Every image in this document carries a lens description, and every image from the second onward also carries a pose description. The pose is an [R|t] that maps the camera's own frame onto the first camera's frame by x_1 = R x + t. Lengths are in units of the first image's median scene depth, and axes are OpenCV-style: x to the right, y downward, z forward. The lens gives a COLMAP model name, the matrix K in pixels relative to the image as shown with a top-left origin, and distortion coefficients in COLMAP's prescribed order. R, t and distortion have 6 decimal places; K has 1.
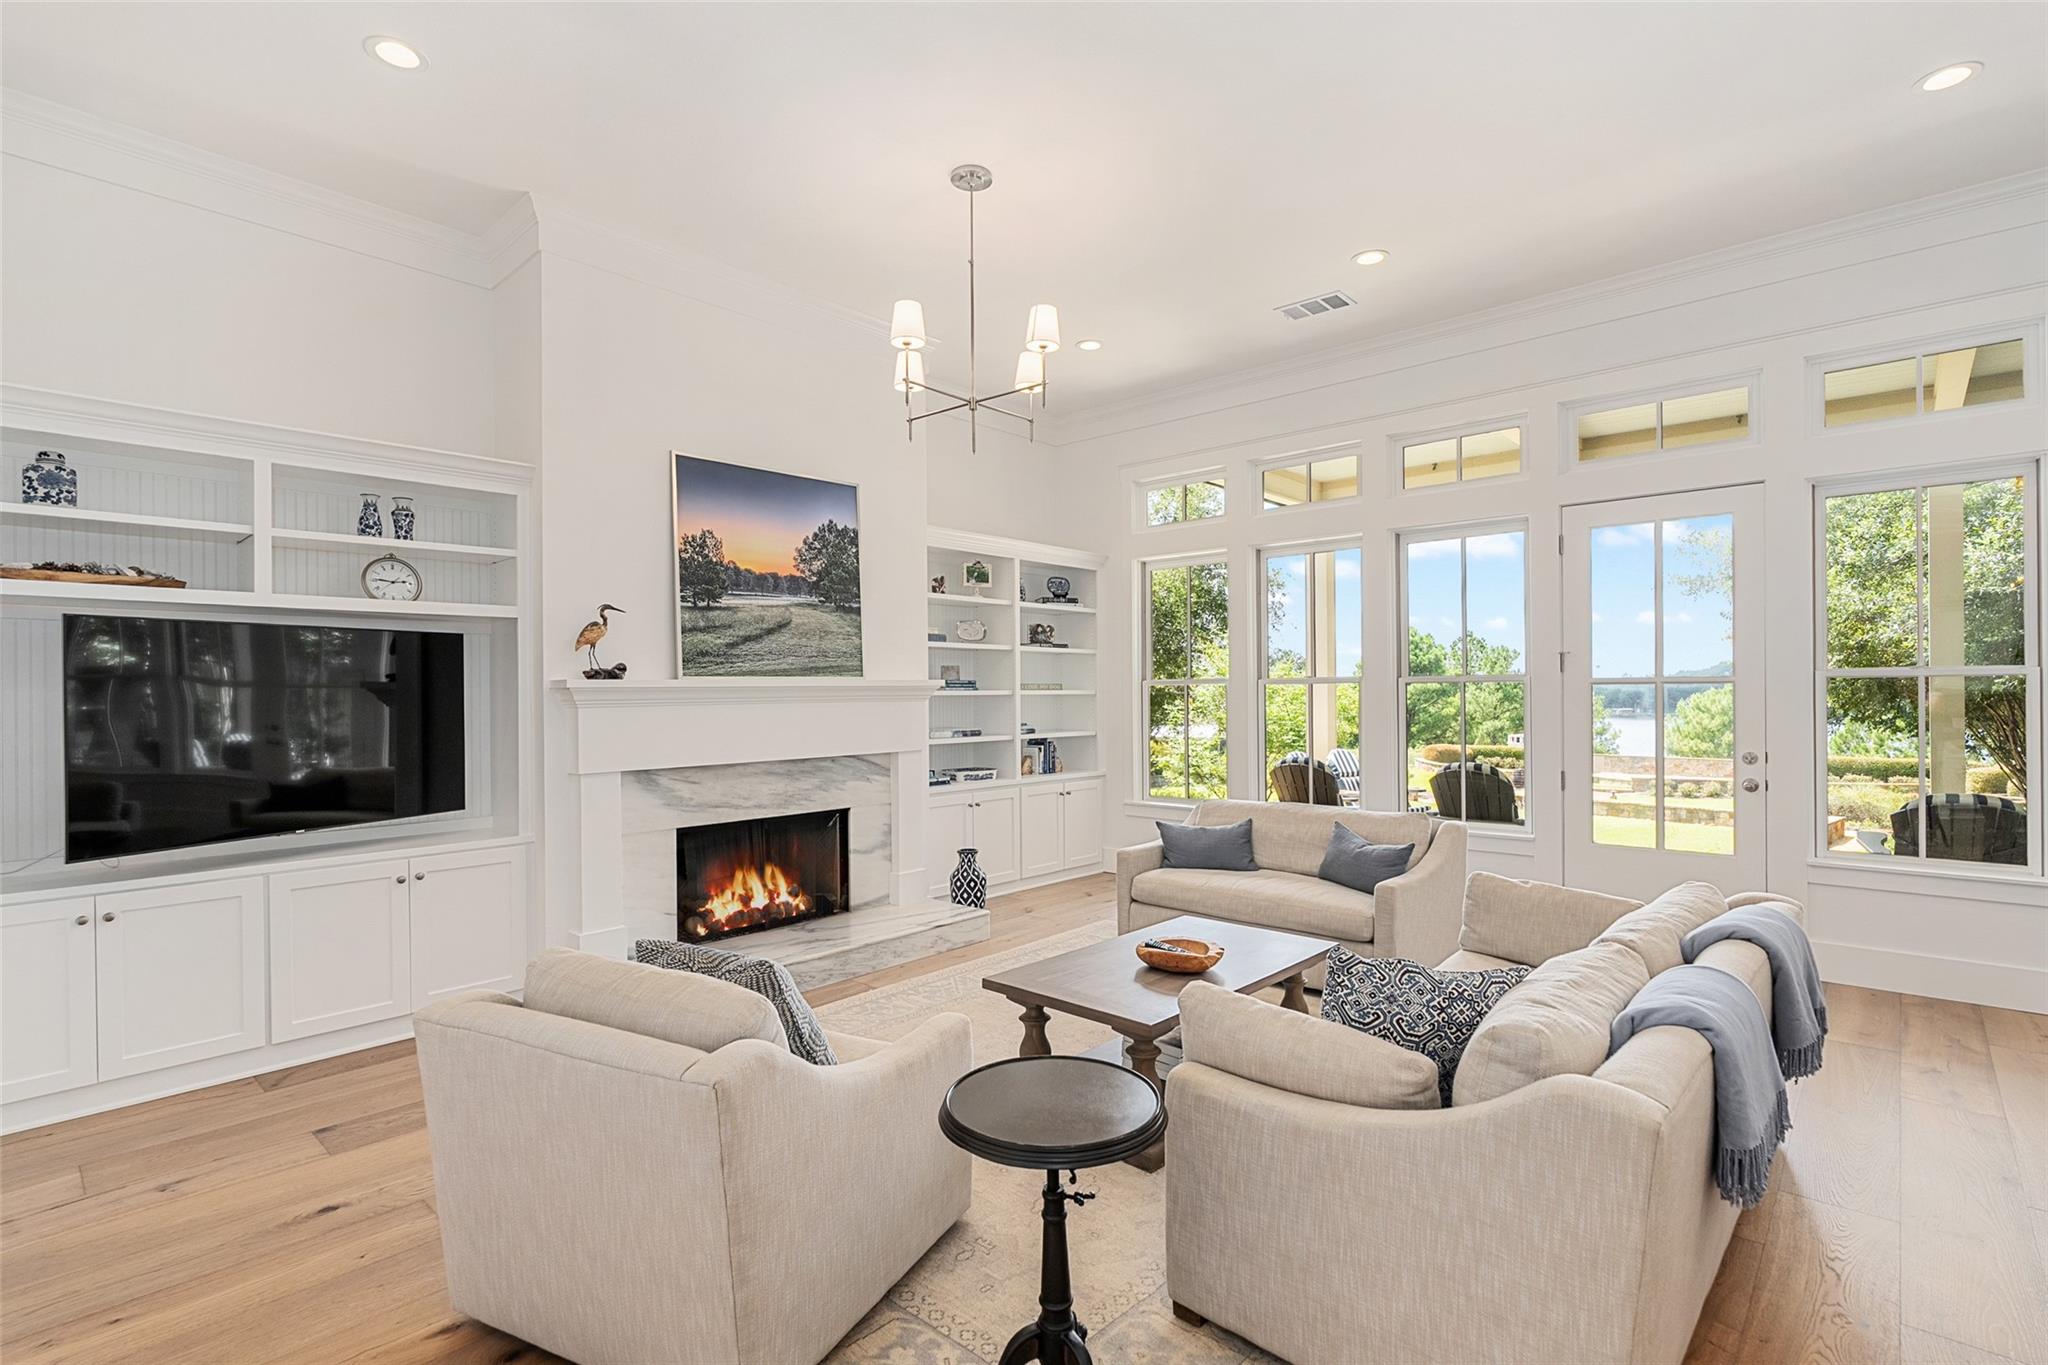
lens RADIAL K [[982.4, 0, 1024.0], [0, 982.4, 682.5], [0, 0, 1]] dist [-0.001820, 0.000216]
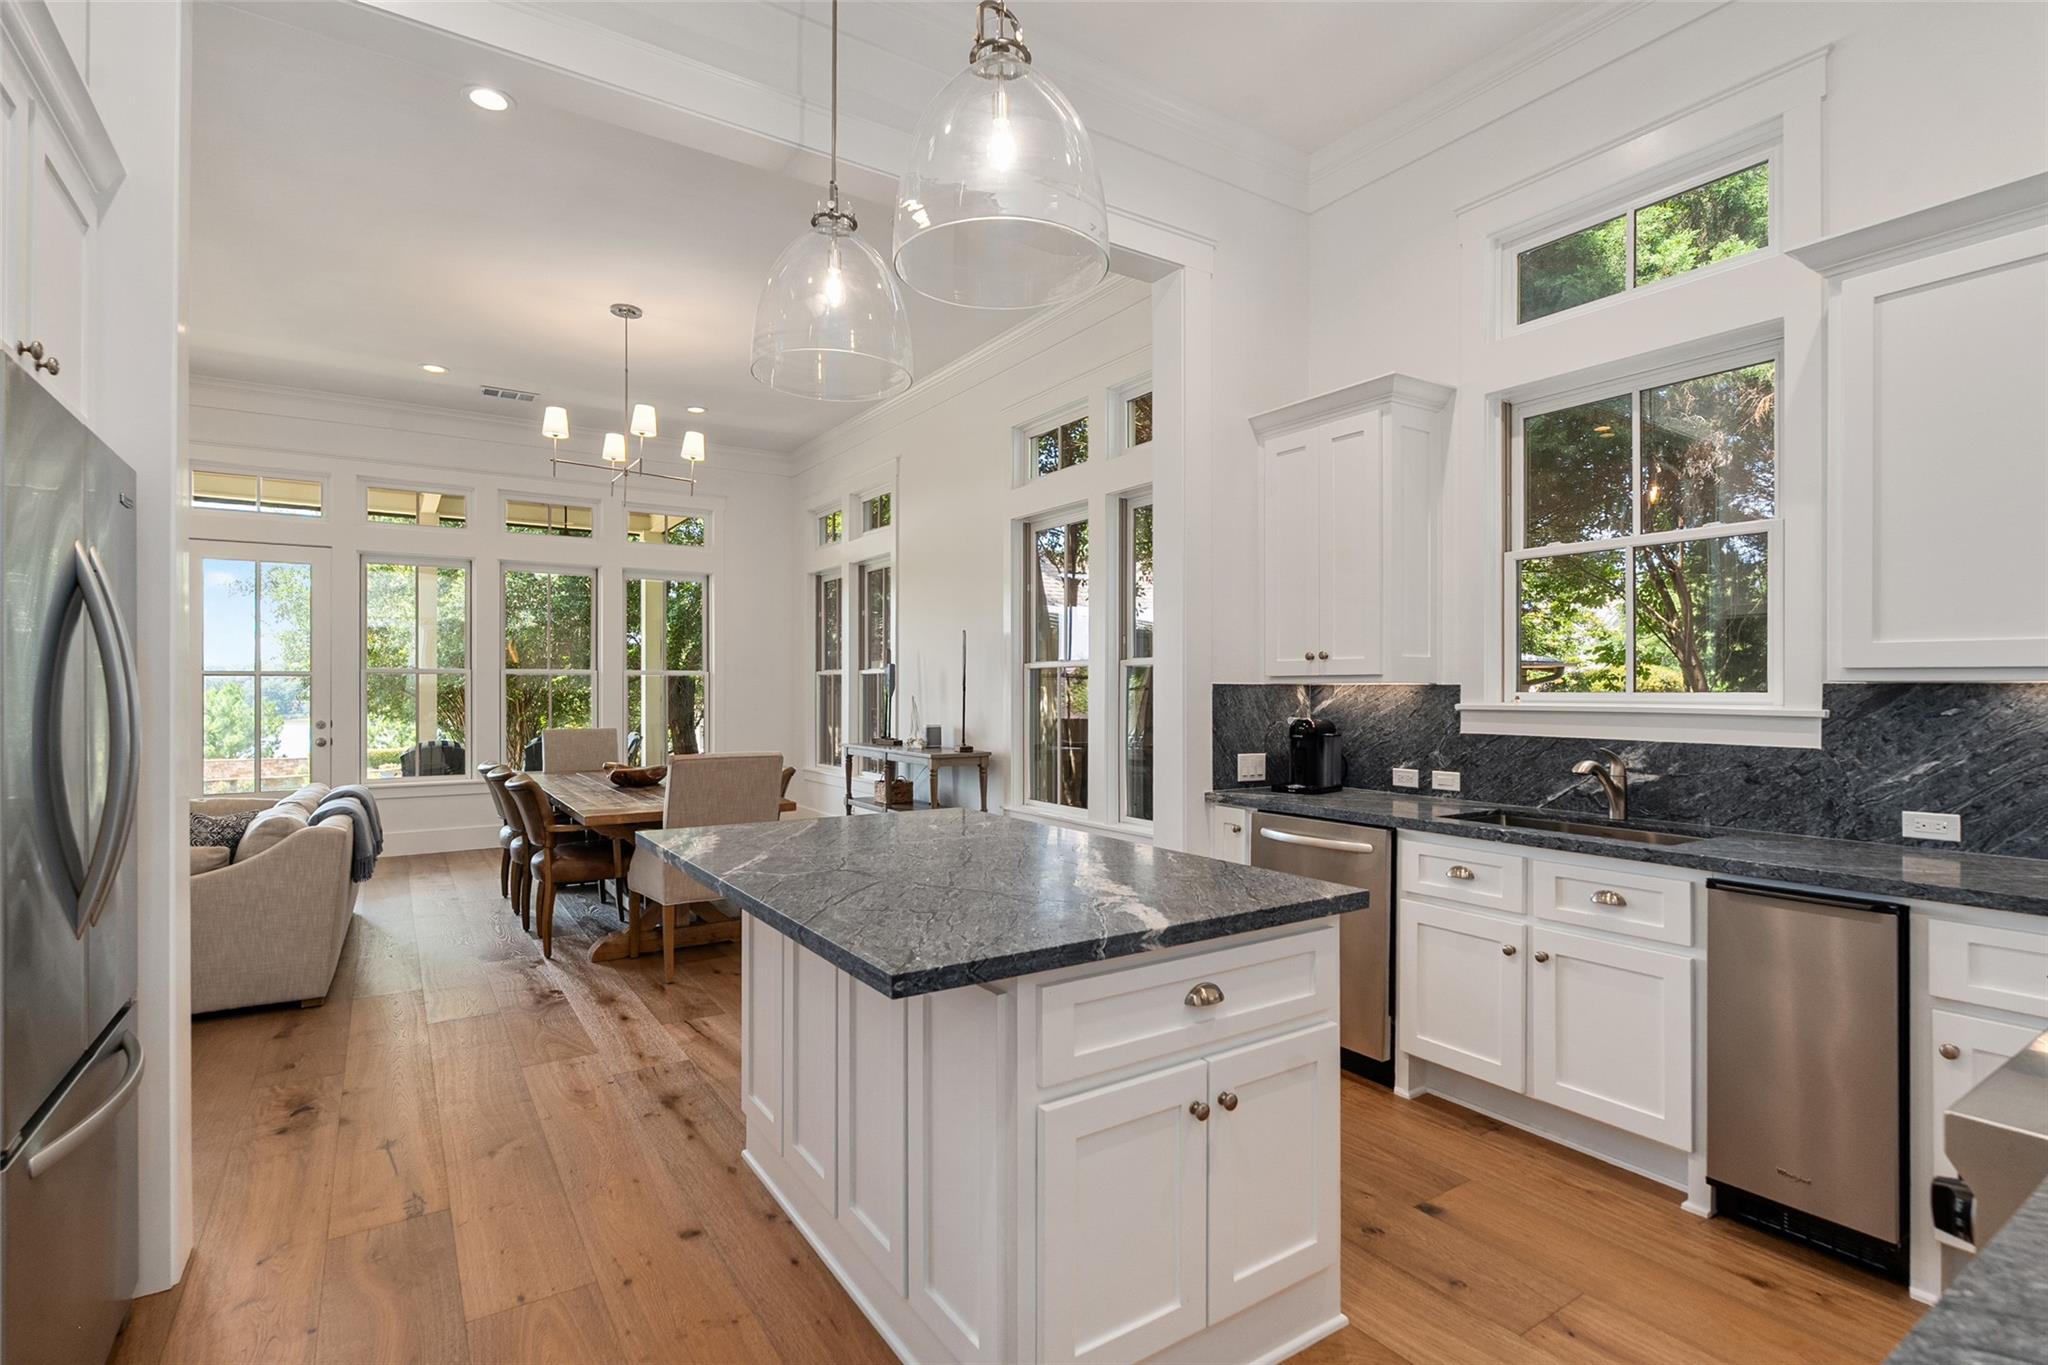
lens RADIAL K [[982.4, 0, 1024.0], [0, 982.4, 682.5], [0, 0, 1]] dist [-0.001820, 0.000216]
pose [[0.262496, 0.005321, 0.964919, -0.478621], [-0.004311, 0.999981, -0.004341, 0.012916], [-0.964924, -0.003020, 0.262514, -0.491931]]
